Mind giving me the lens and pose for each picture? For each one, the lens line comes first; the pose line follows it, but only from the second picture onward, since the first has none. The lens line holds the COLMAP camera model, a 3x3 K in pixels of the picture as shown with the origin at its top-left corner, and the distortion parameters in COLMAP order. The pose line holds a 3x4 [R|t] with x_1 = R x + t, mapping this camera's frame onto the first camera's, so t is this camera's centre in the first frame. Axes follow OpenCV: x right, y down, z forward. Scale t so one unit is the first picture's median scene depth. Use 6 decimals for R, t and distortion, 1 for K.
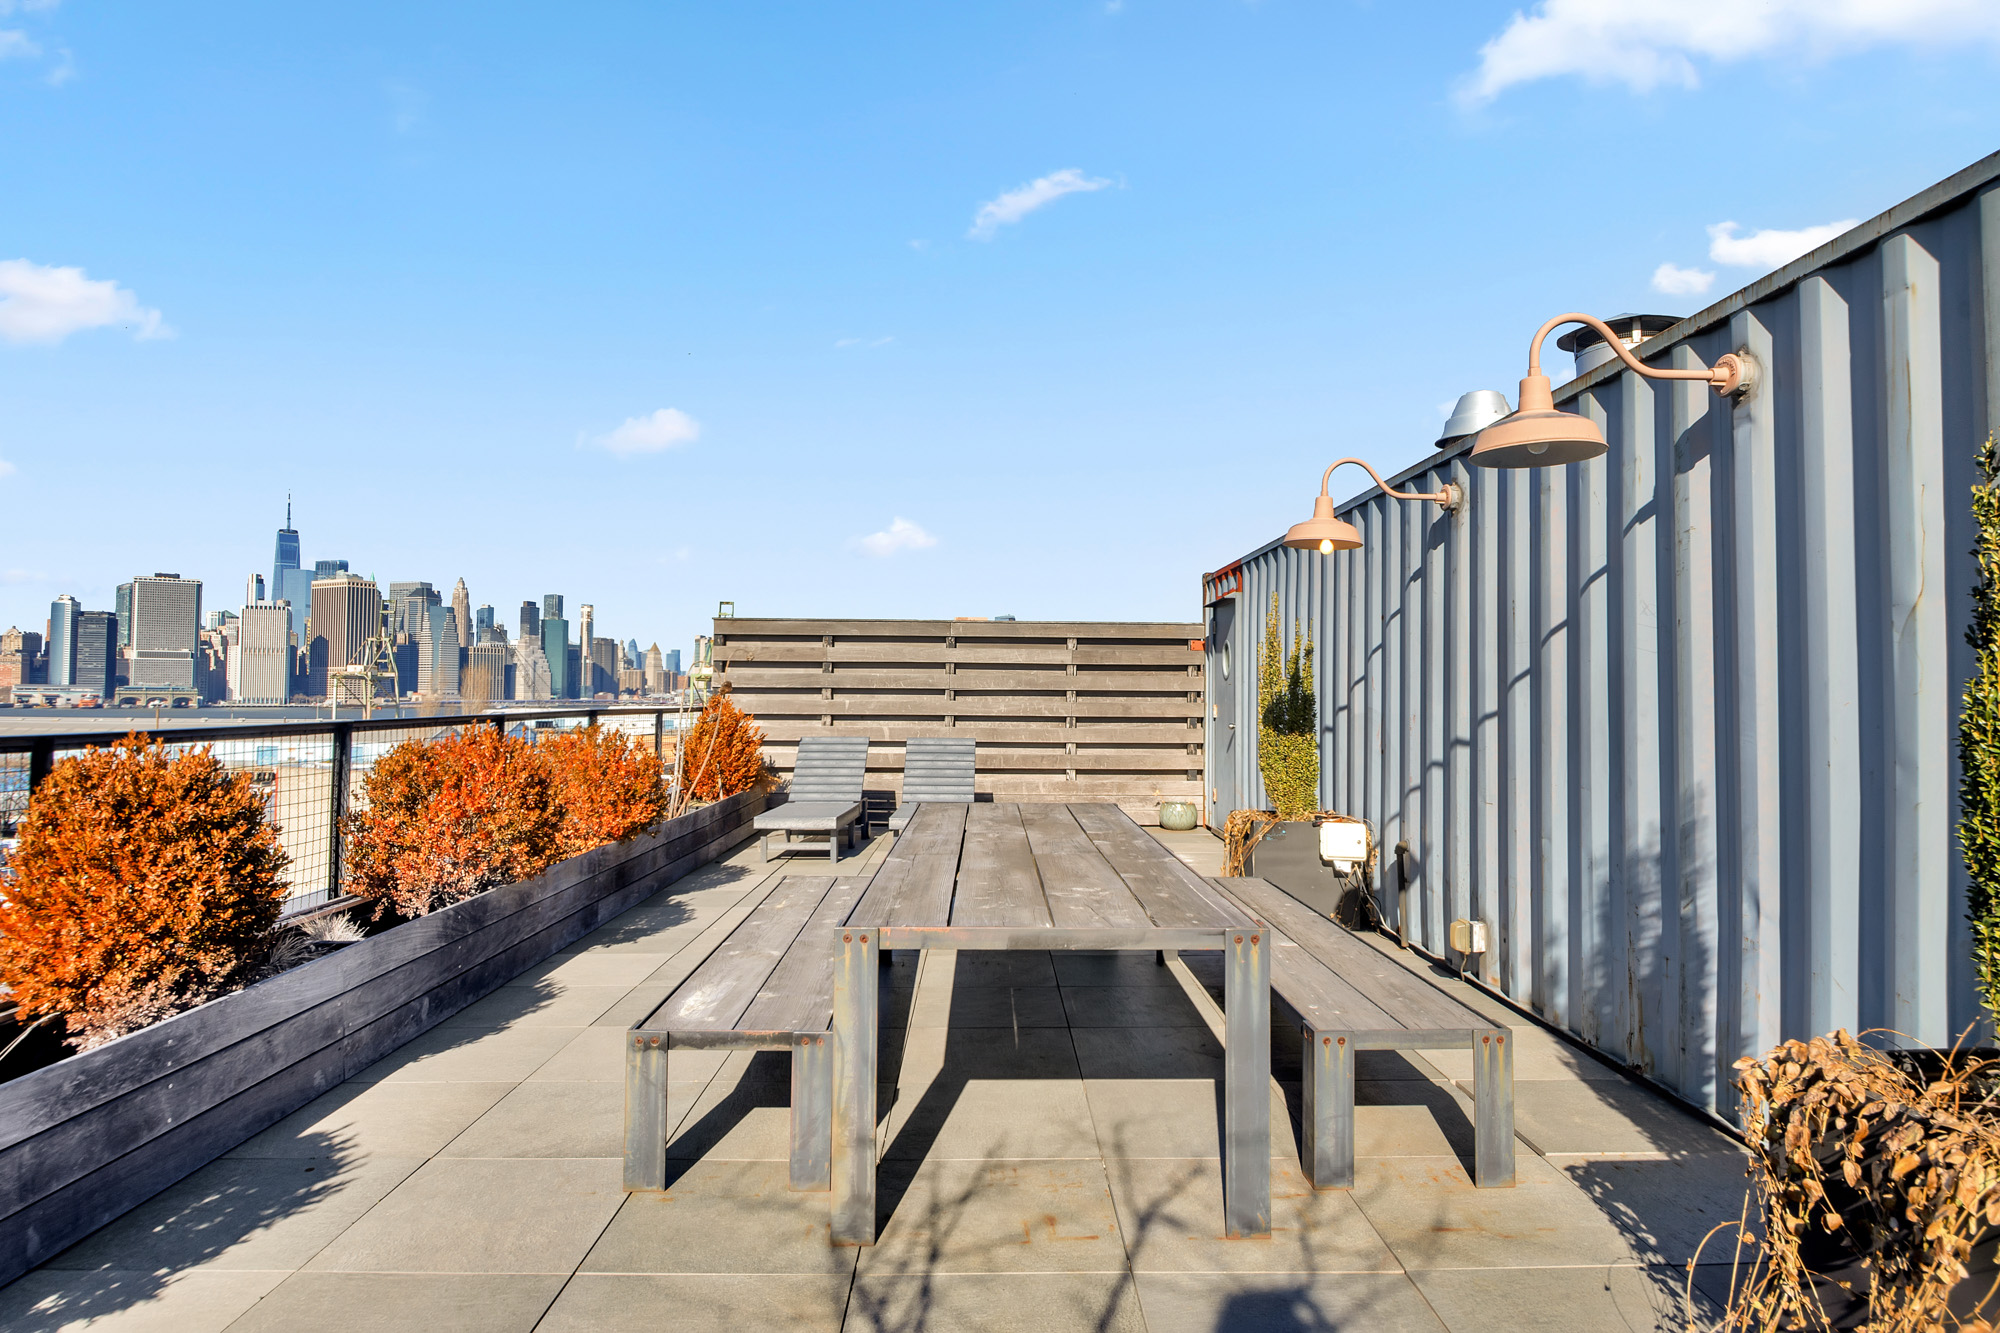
lens RADIAL K [[1119.6, 0, 993.8], [0, 1119.6, 657.8], [0, 0, 1]] dist [-0.001122, -0.022756]
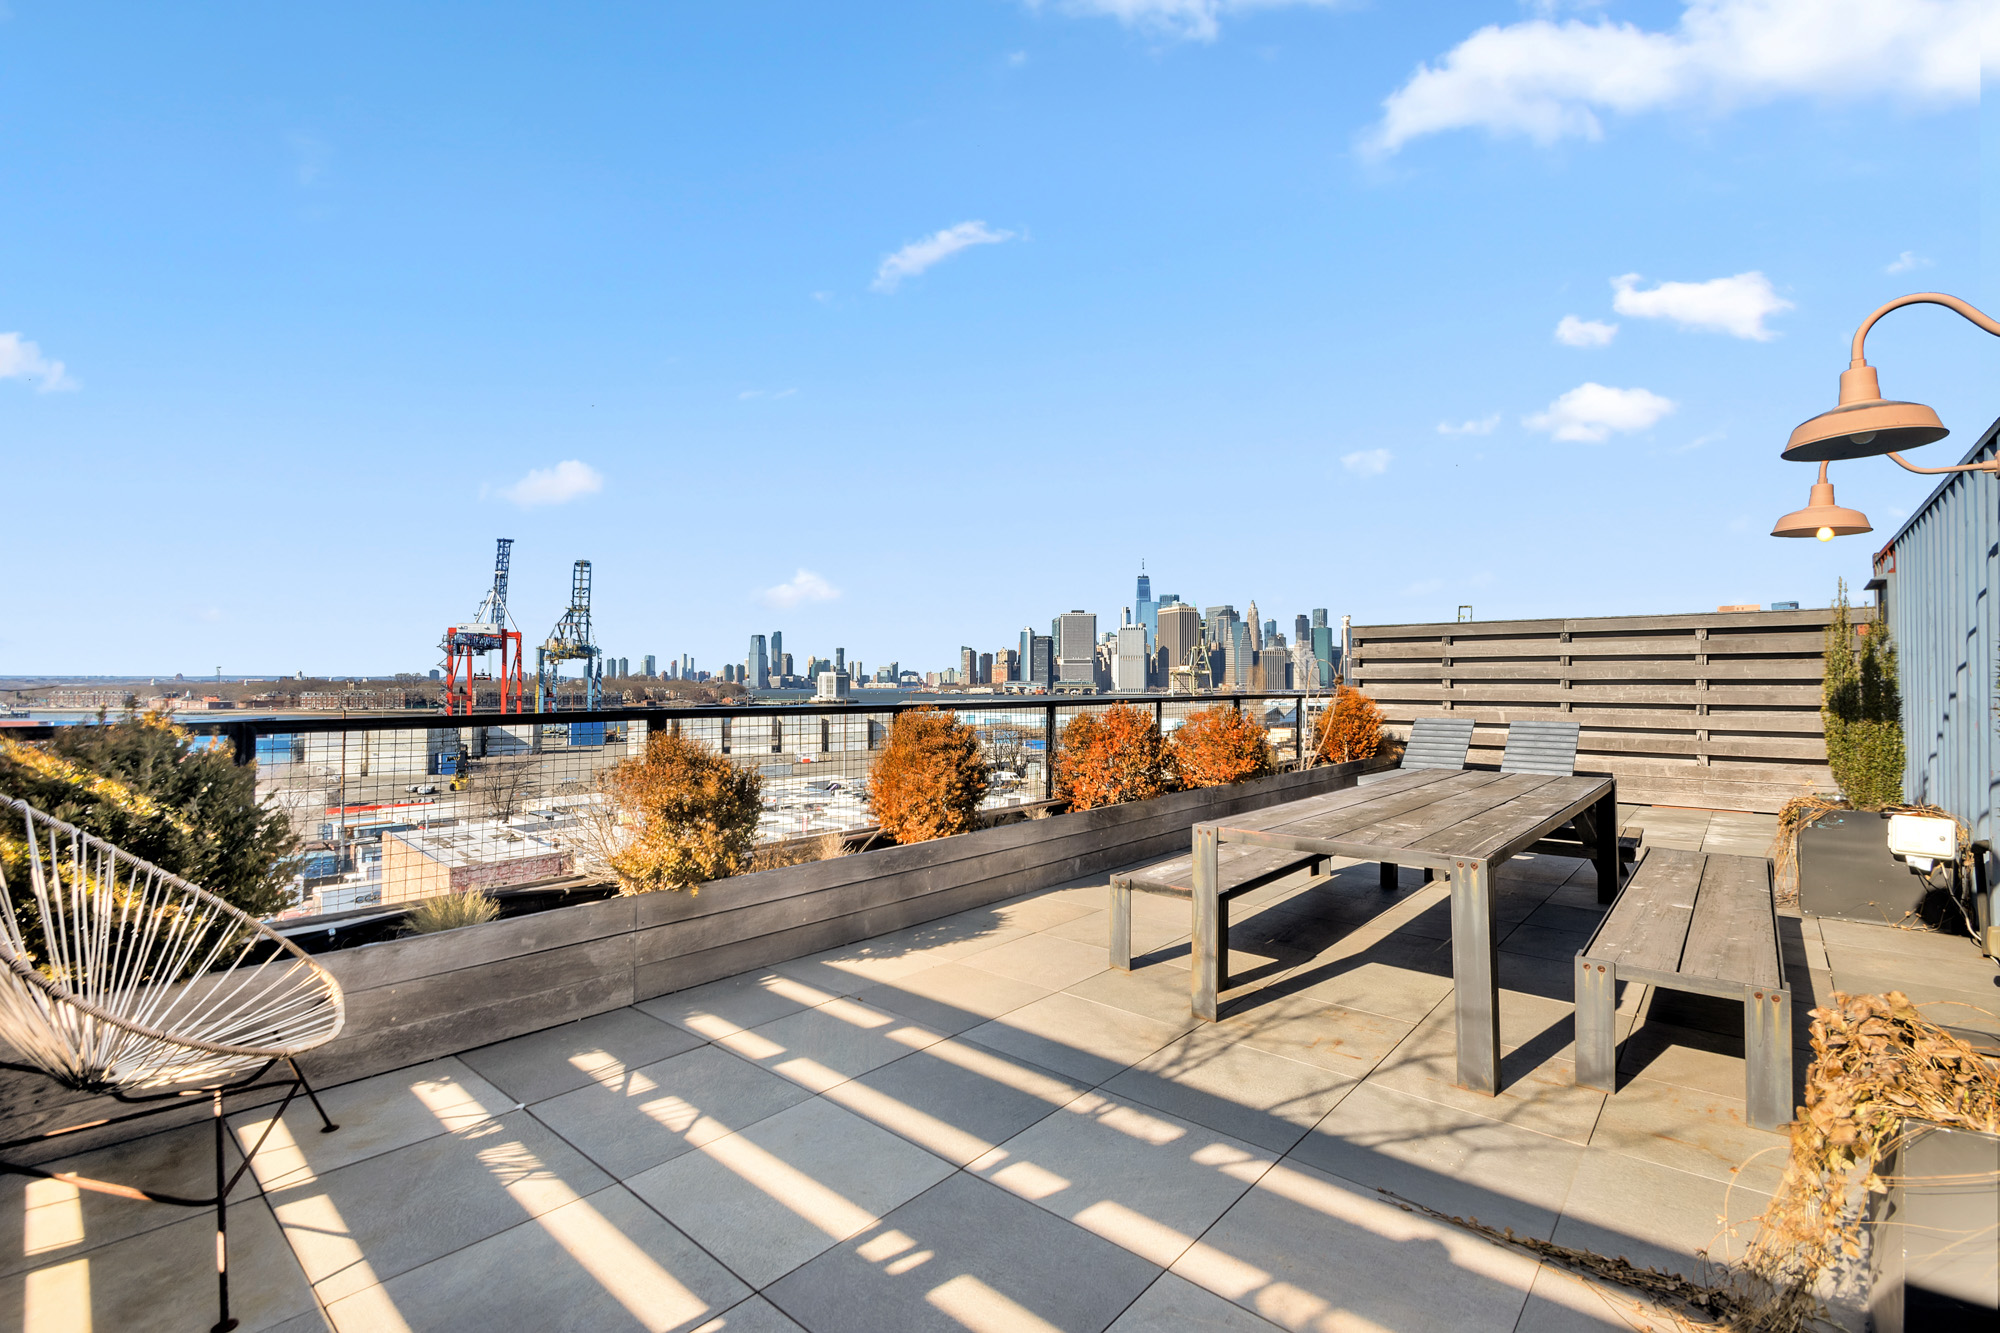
lens RADIAL K [[881.9, 0, 1000.0], [0, 881.9, 666.5], [0, 0, 1]] dist [0.001176, -0.010426]
pose [[0.737641, -0.018095, -0.674951, 0.155864], [0.025640, 0.999671, 0.001220, -0.000394], [0.674706, -0.018205, 0.737862, -0.043777]]
